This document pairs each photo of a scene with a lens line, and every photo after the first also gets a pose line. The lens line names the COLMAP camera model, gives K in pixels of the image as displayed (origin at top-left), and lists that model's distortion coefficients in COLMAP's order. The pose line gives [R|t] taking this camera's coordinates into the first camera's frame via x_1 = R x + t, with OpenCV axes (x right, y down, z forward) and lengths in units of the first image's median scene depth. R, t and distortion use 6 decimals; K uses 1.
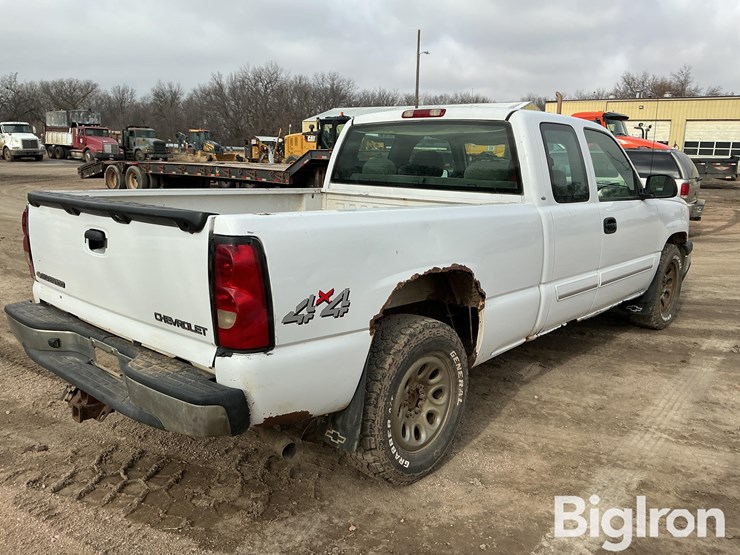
lens RADIAL K [[608.1, 0, 368.6], [0, 608.1, 276.2], [0, 0, 1]] dist [0.058361, -0.095944]
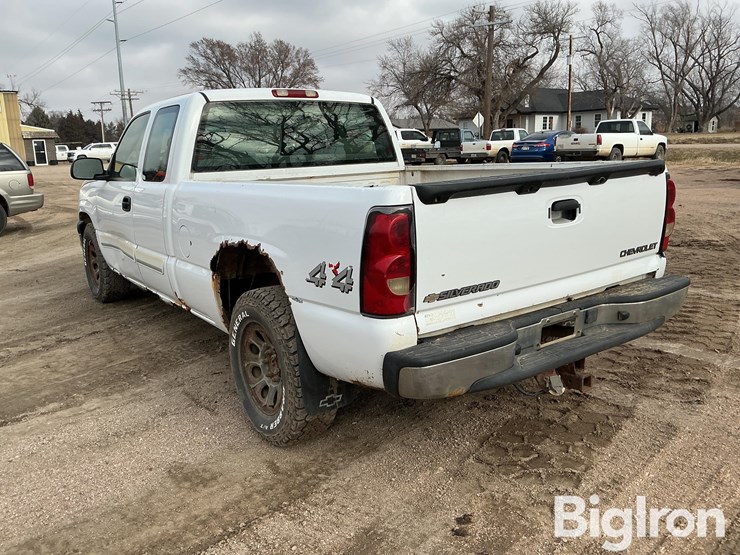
lens RADIAL K [[608.1, 0, 369.9], [0, 608.1, 275.8], [0, 0, 1]] dist [0.058361, -0.095944]
pose [[0.219838, -0.234803, 0.946857, -0.955454], [0.230494, 0.955623, 0.183461, -0.137152], [-0.947916, 0.177913, 0.264202, 0.682291]]
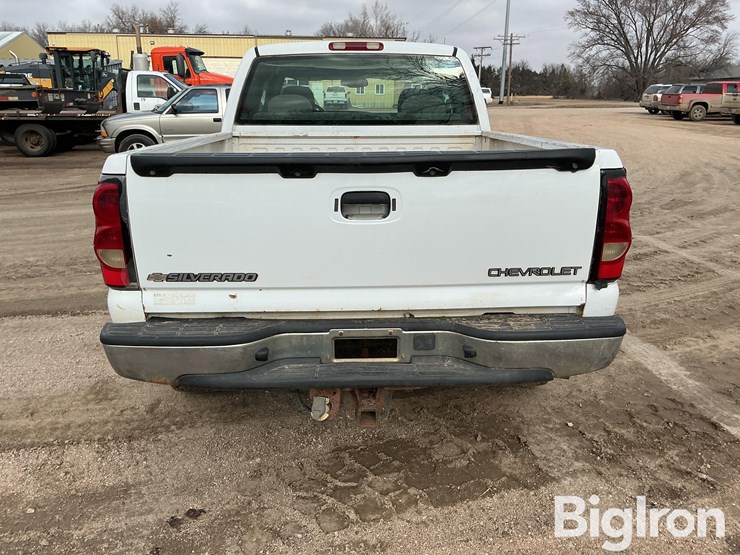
lens RADIAL K [[608.1, 0, 370.7], [0, 608.1, 277.4], [0, 0, 1]] dist [0.058361, -0.095944]
pose [[0.724148, -0.215484, 0.655115, -0.630291], [0.150184, 0.976408, 0.155155, -0.056019], [-0.673093, -0.013968, 0.739426, 0.264119]]
